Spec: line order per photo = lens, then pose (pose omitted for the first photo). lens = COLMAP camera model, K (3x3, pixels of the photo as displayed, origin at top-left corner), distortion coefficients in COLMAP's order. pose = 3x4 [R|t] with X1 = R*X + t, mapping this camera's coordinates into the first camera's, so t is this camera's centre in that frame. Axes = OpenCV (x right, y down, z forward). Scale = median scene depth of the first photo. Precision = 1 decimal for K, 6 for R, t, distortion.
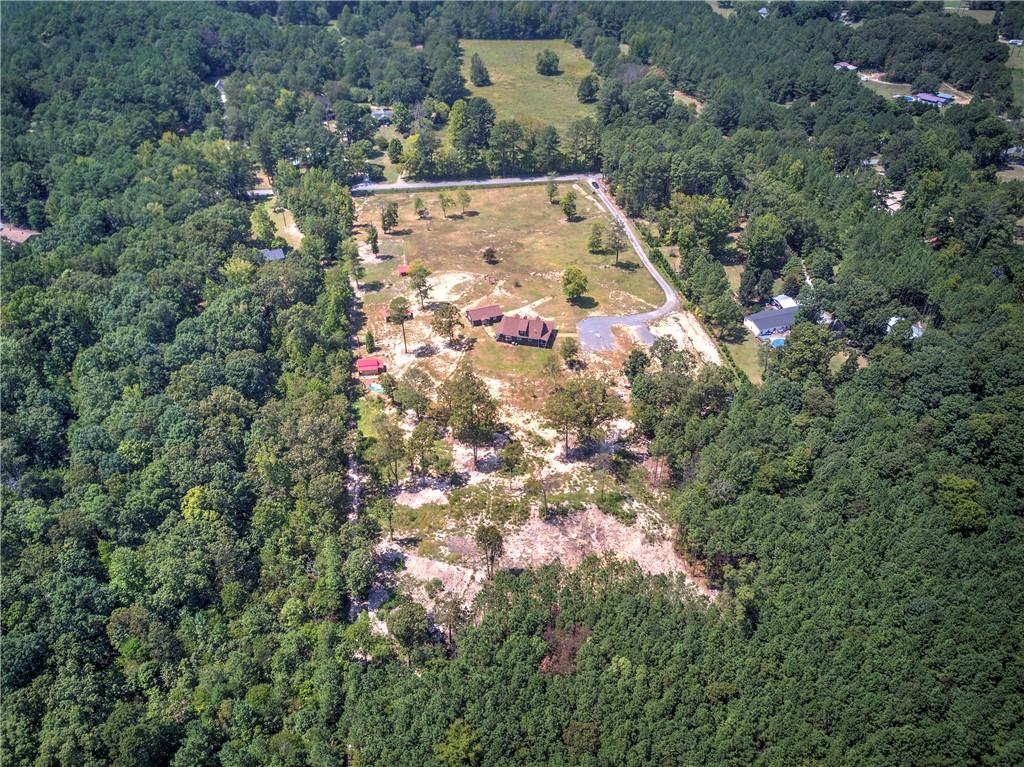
lens RADIAL K [[796.7, 0, 504.3], [0, 796.7, 372.1], [0, 0, 1]] dist [0.084400, -0.223825]
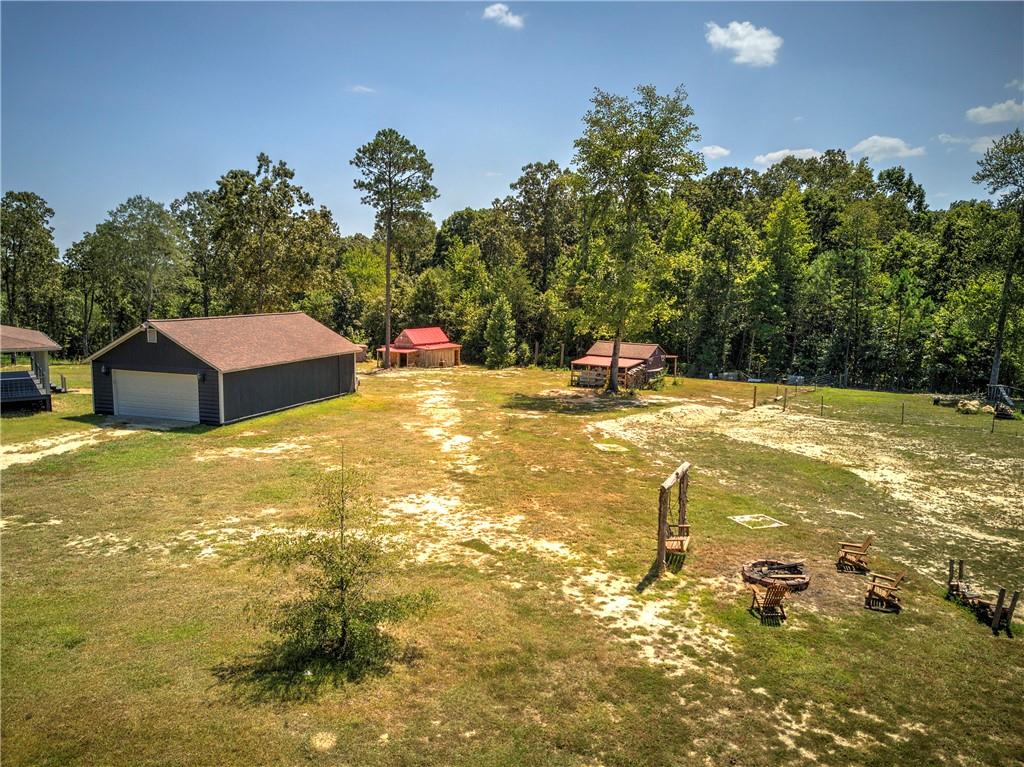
lens RADIAL K [[788.9, 0, 503.3], [0, 788.9, 385.1], [0, 0, 1]] dist [0.011578, -0.015105]
pose [[-0.671514, 0.098159, -0.734462, 0.049034], [-0.429567, 0.756066, 0.493797, -0.170286], [0.603773, 0.647092, -0.465543, 1.161947]]
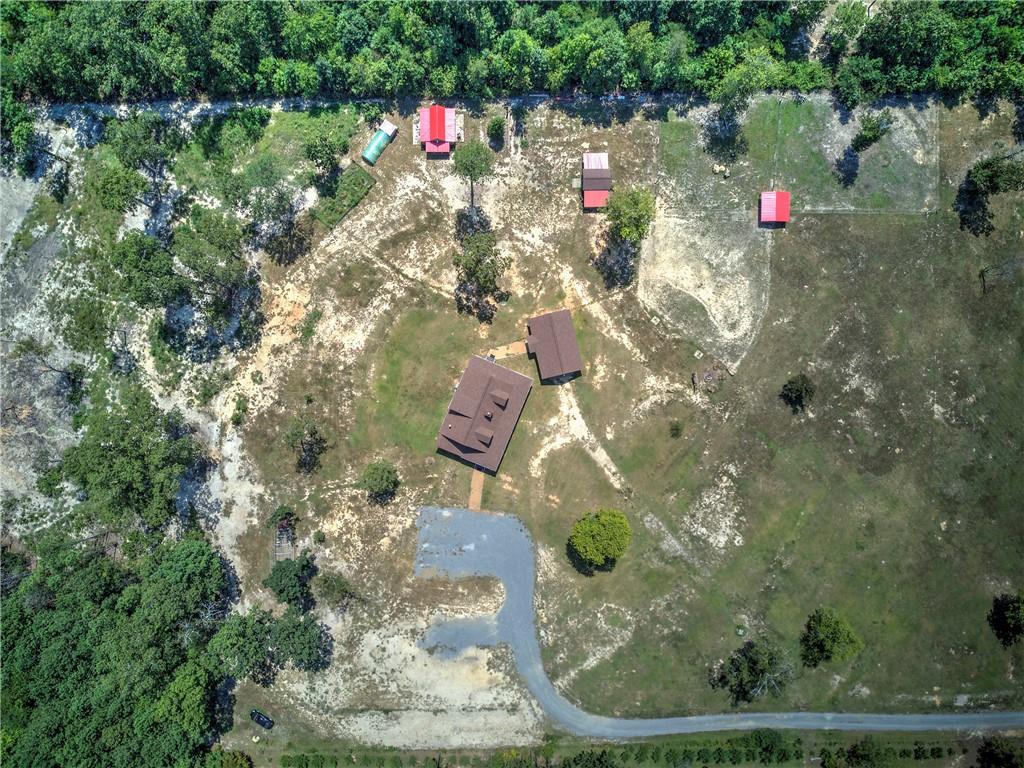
lens RADIAL K [[788.9, 0, 503.3], [0, 788.9, 385.6], [0, 0, 1]] dist [0.011578, -0.015105]
pose [[-0.143379, 0.989649, -0.006171, 0.009725], [-0.583612, -0.079513, 0.808130, -0.498647], [0.799274, 0.119470, 0.588971, 0.713050]]
